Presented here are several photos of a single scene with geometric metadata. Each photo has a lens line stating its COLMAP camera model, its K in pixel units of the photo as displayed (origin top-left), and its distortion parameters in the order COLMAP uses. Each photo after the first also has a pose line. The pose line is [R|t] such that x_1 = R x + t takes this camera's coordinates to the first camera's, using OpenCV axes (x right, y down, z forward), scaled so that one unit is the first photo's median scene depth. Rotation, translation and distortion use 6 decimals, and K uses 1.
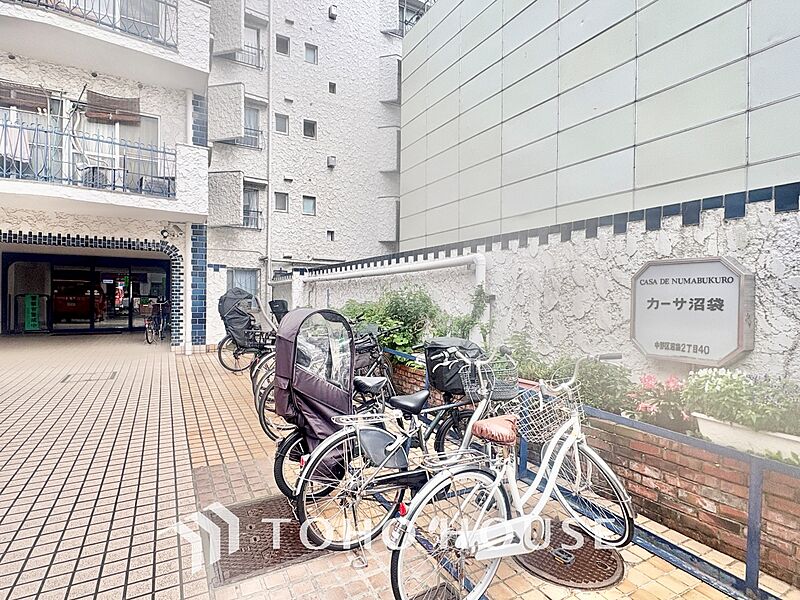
lens RADIAL K [[423.9, 0, 400.0], [0, 423.9, 300.0], [0, 0, 1]] dist [-0.000373, 0.000514]
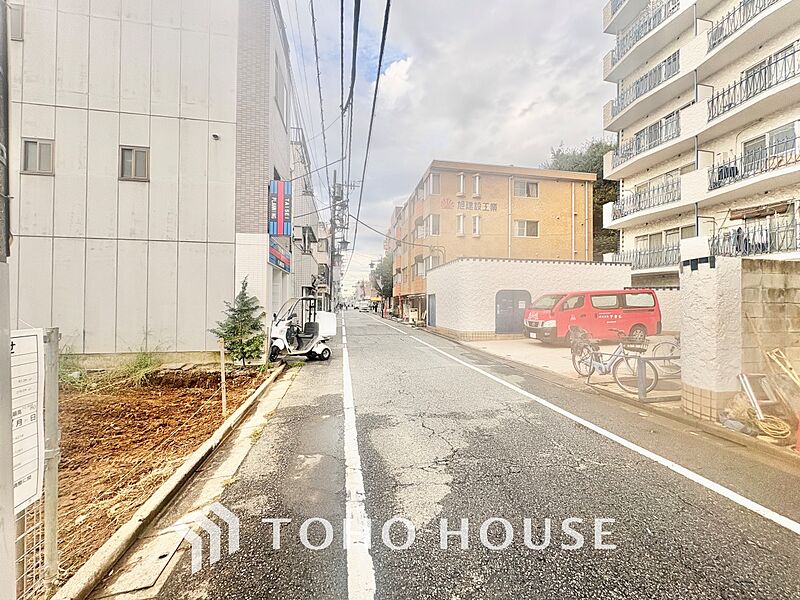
lens RADIAL K [[317.9, 0, 400.0], [0, 317.9, 300.0], [0, 0, 1]] dist [-0.000998, 0.000182]
pose [[-0.325814, -0.023443, -0.945143, 0.918732], [-0.015155, 0.999694, -0.019571, 0.005394], [0.945313, 0.007947, -0.326069, -0.146831]]
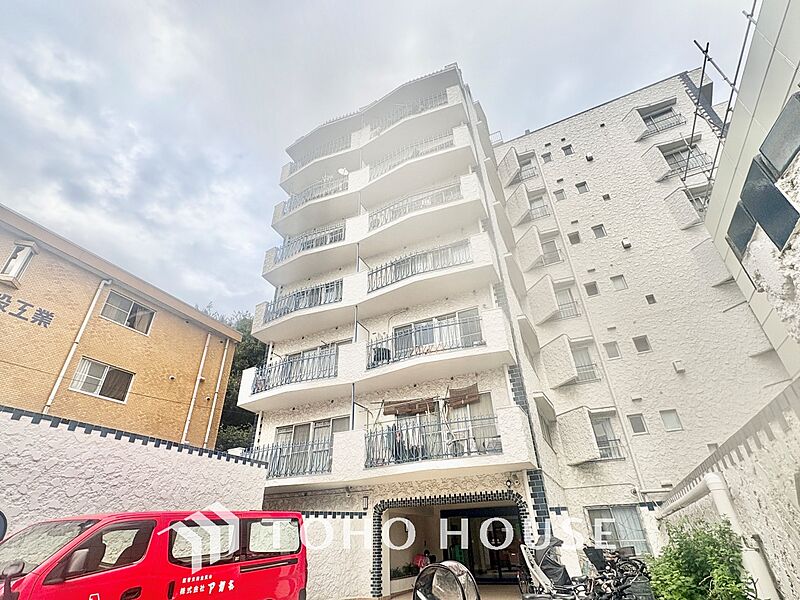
lens RADIAL K [[395.3, 0, 400.0], [0, 395.3, 300.0], [0, 0, 1]] dist [-0.000193, -0.000029]
pose [[0.571071, -0.454812, -0.683391, 0.258480], [0.030324, 0.843609, -0.536101, -0.003413], [0.820340, 0.285428, 0.495552, 0.039451]]
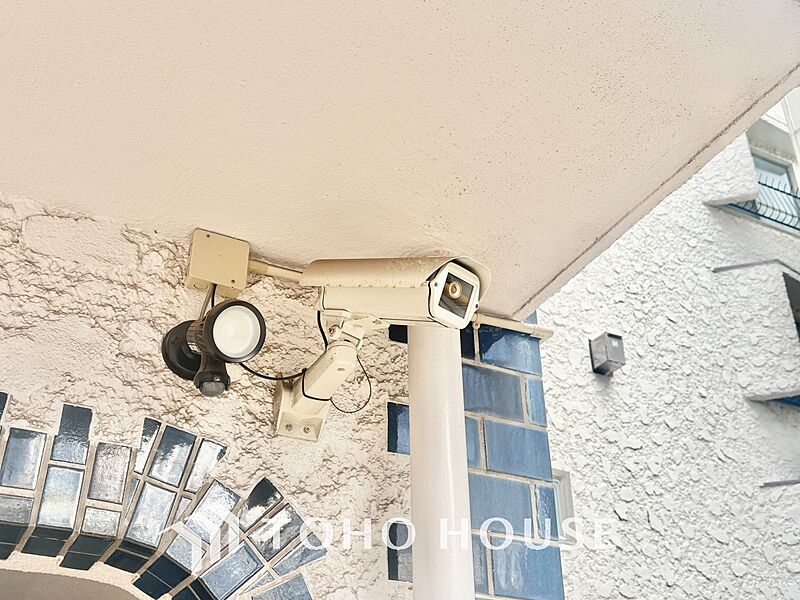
lens RADIAL K [[936.4, 0, 400.0], [0, 936.4, 300.0], [0, 0, 1]] dist [-0.004770, -0.010512]
pose [[0.998567, -0.041424, -0.033882, -0.471760], [0.016200, 0.837406, -0.546342, -0.039102], [0.051005, 0.545010, 0.836877, 0.794201]]
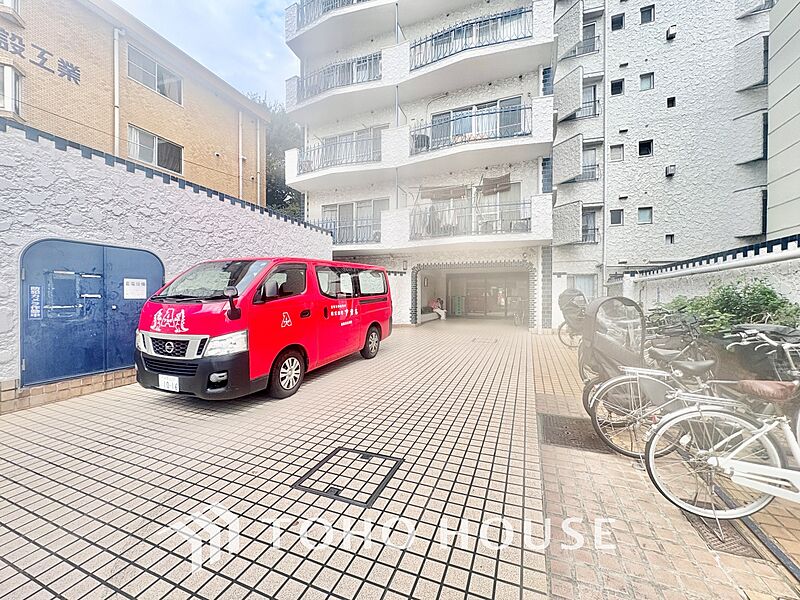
lens RADIAL K [[317.9, 0, 400.0], [0, 317.9, 300.0], [0, 0, 1]] dist [-0.000998, 0.000182]
pose [[0.628632, -0.002907, -0.777698, 0.059800], [0.001019, 0.999995, -0.002915, 0.010653], [0.777703, 0.001040, 0.628631, -0.083919]]
